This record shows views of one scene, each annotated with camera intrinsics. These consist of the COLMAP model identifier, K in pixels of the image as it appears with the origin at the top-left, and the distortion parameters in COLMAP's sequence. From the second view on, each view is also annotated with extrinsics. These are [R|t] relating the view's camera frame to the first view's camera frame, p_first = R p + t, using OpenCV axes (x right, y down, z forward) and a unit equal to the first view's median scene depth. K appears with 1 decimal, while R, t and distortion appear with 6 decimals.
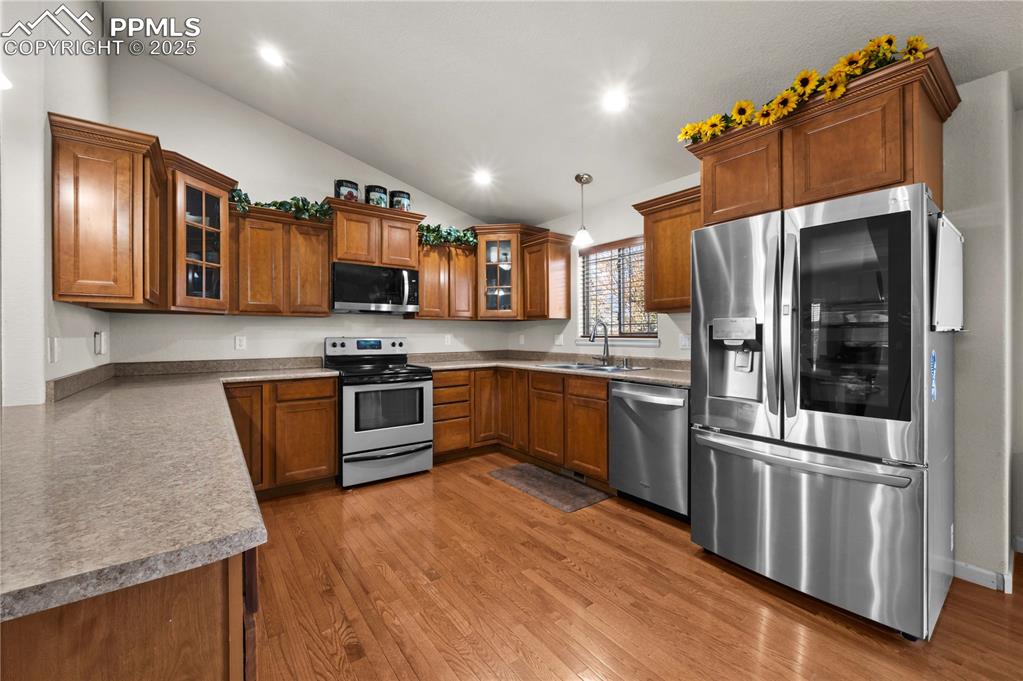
lens RADIAL K [[403.7, 0, 509.4], [0, 403.7, 336.8], [0, 0, 1]] dist [-0.002638, 0.000084]
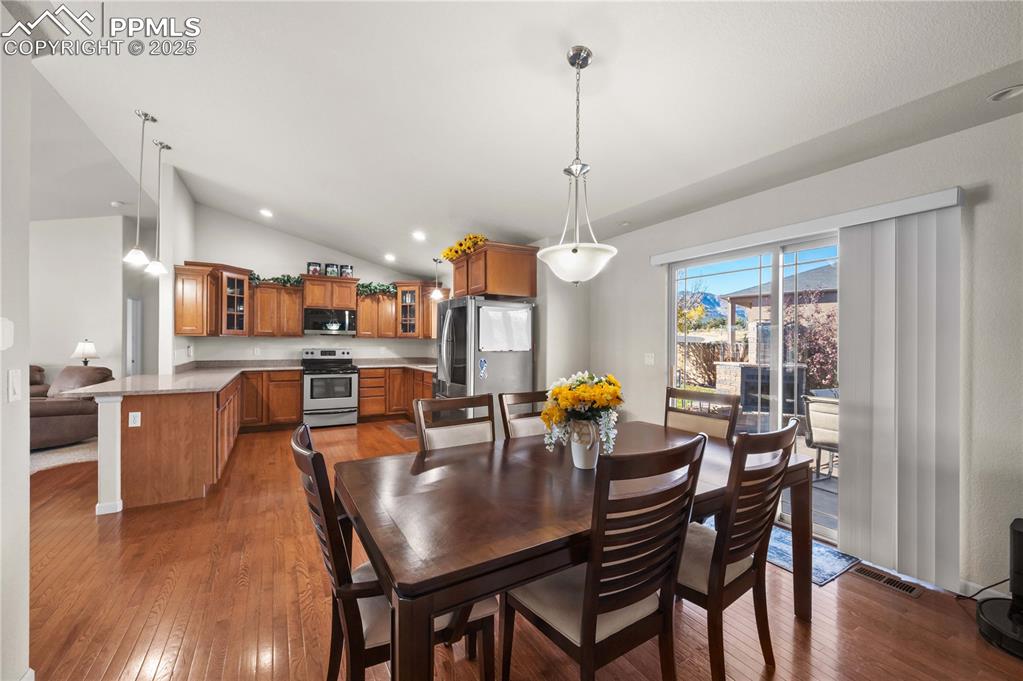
lens RADIAL K [[403.7, 0, 512.2], [0, 403.7, 344.2], [0, 0, 1]] dist [-0.002638, 0.000084]
pose [[0.993856, 0.008222, -0.110371, 0.694688], [-0.008646, 0.999957, -0.003365, -0.021627], [0.110339, 0.004299, 0.993885, -0.707630]]
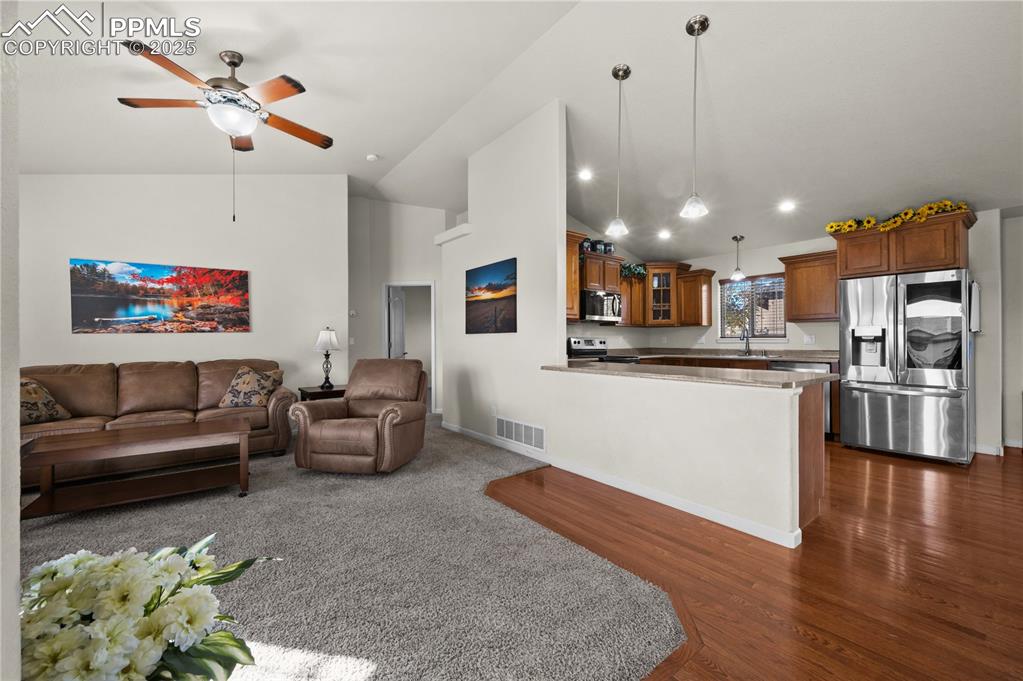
lens RADIAL K [[403.7, 0, 508.3], [0, 403.7, 340.7], [0, 0, 1]] dist [-0.002638, 0.000084]
pose [[0.999799, -0.000647, 0.020035, -0.749486], [0.000742, 0.999988, -0.004757, 0.021300], [-0.020032, 0.004771, 0.999788, -0.572286]]
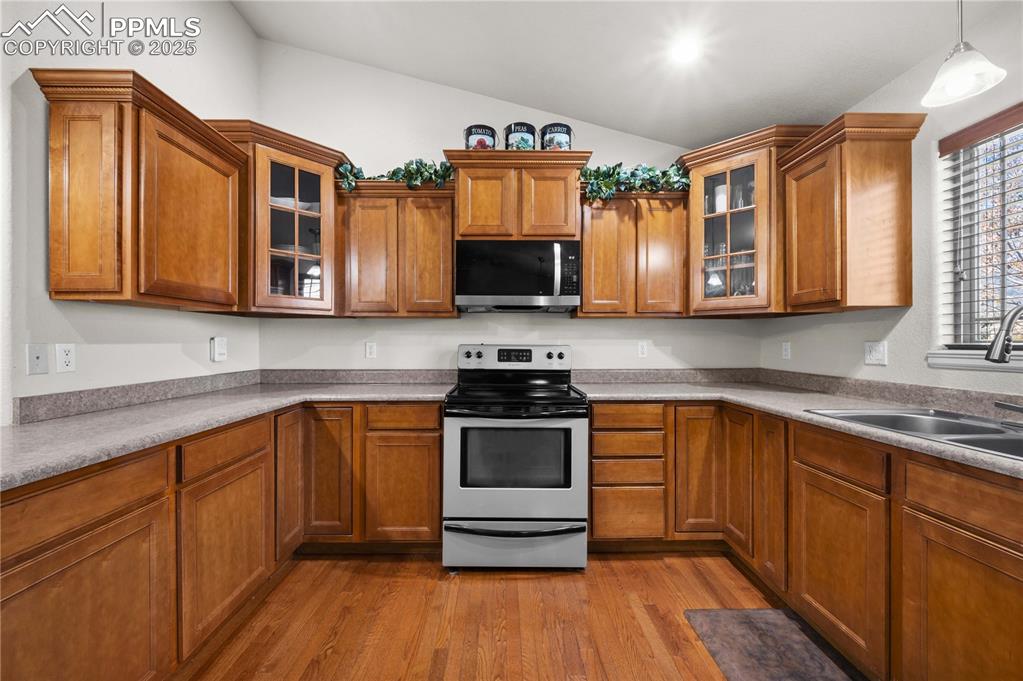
lens RADIAL K [[403.7, 0, 507.6], [0, 403.7, 342.0], [0, 0, 1]] dist [-0.002638, 0.000084]
pose [[0.809356, 0.003501, -0.587308, 0.063146], [-0.005436, 0.999984, -0.001531, -0.002540], [0.587294, 0.004432, 0.809362, 0.458395]]
